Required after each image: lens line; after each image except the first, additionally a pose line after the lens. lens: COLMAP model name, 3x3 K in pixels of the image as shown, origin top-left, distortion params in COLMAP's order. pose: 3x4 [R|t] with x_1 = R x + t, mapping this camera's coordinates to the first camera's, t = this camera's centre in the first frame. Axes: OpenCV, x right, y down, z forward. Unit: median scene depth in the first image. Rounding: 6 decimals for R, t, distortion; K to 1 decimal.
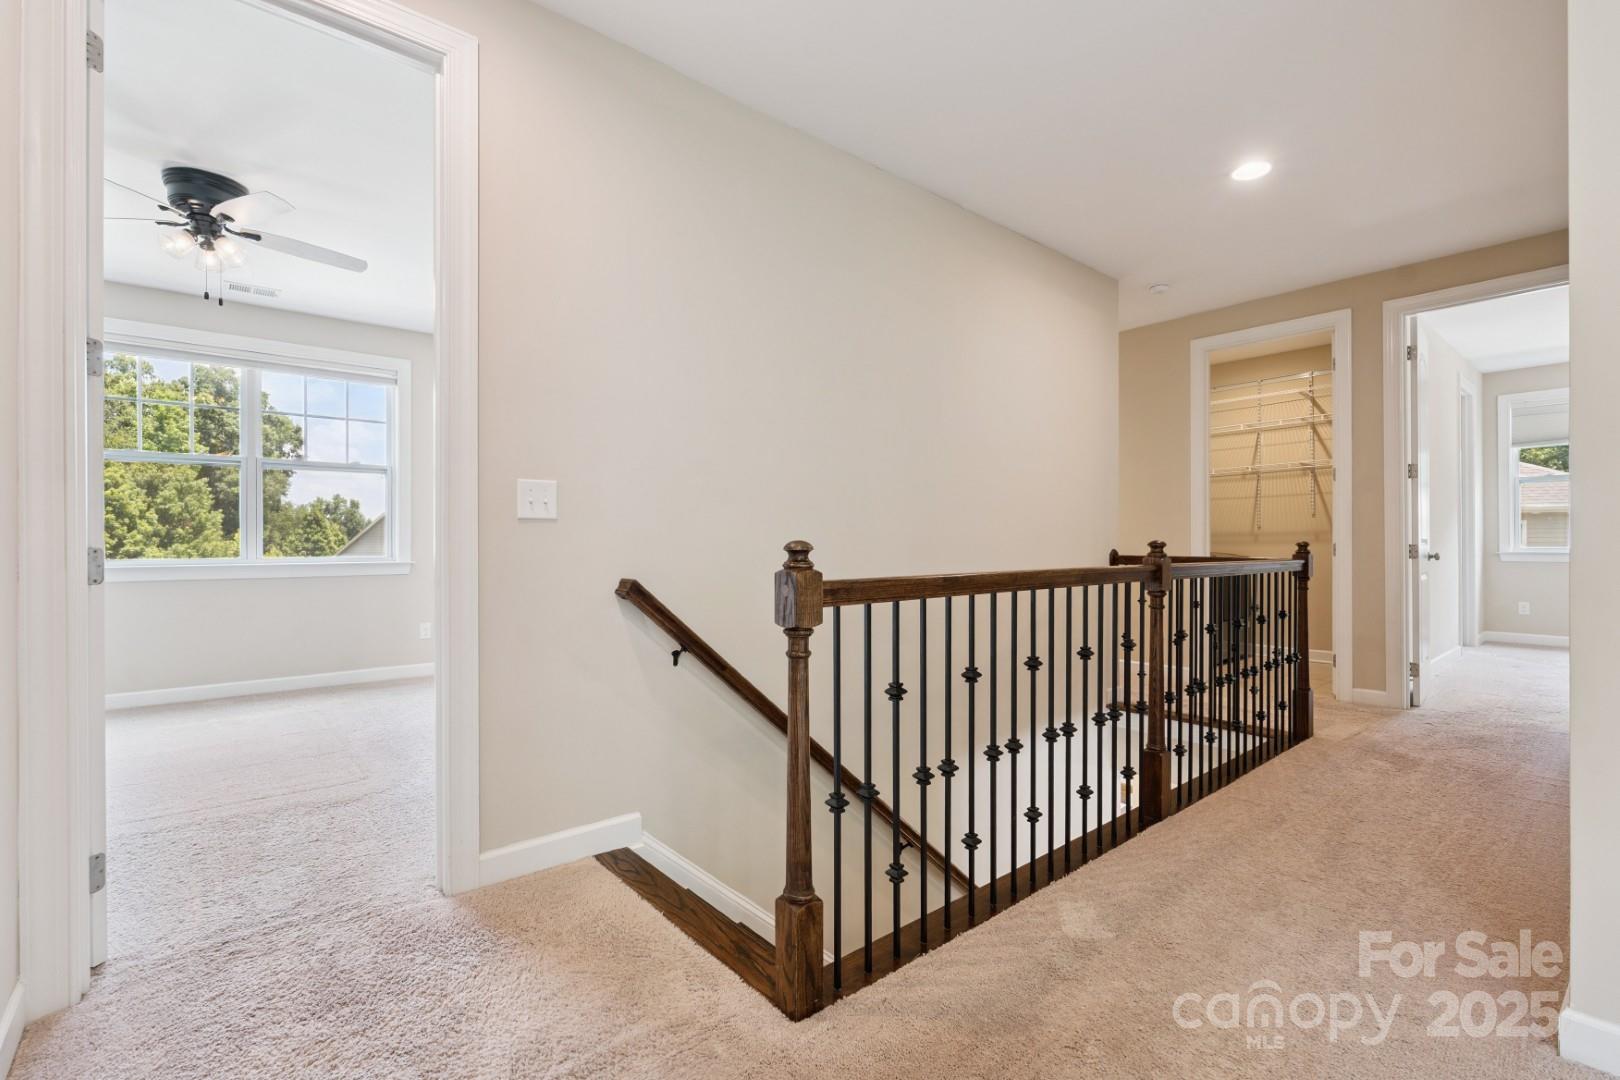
lens RADIAL K [[724.0, 0, 811.4], [0, 724.0, 544.1], [0, 0, 1]] dist [-0.003035, 0.000985]
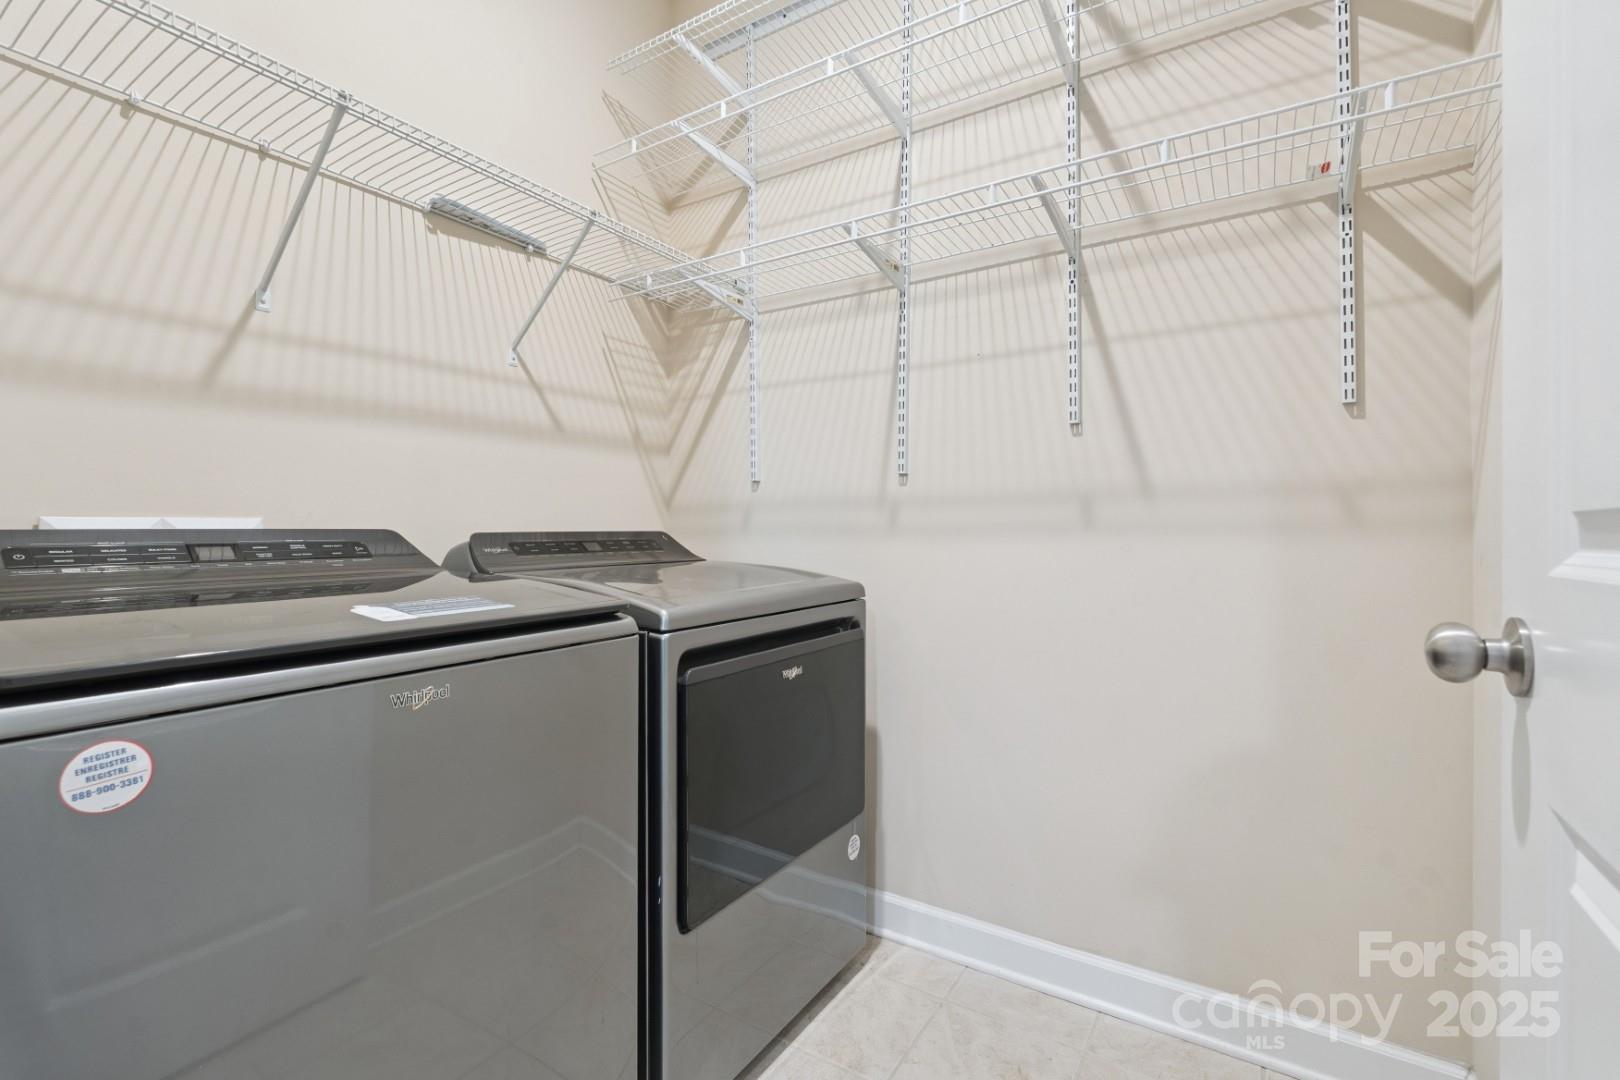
lens RADIAL K [[724.0, 0, 808.9], [0, 724.0, 536.1], [0, 0, 1]] dist [-0.003035, 0.000985]
pose [[0.956499, 0.000649, 0.291734, 0.527682], [-0.003810, 0.999940, 0.010268, -0.003326], [-0.291710, -0.010933, 0.956444, 0.779570]]
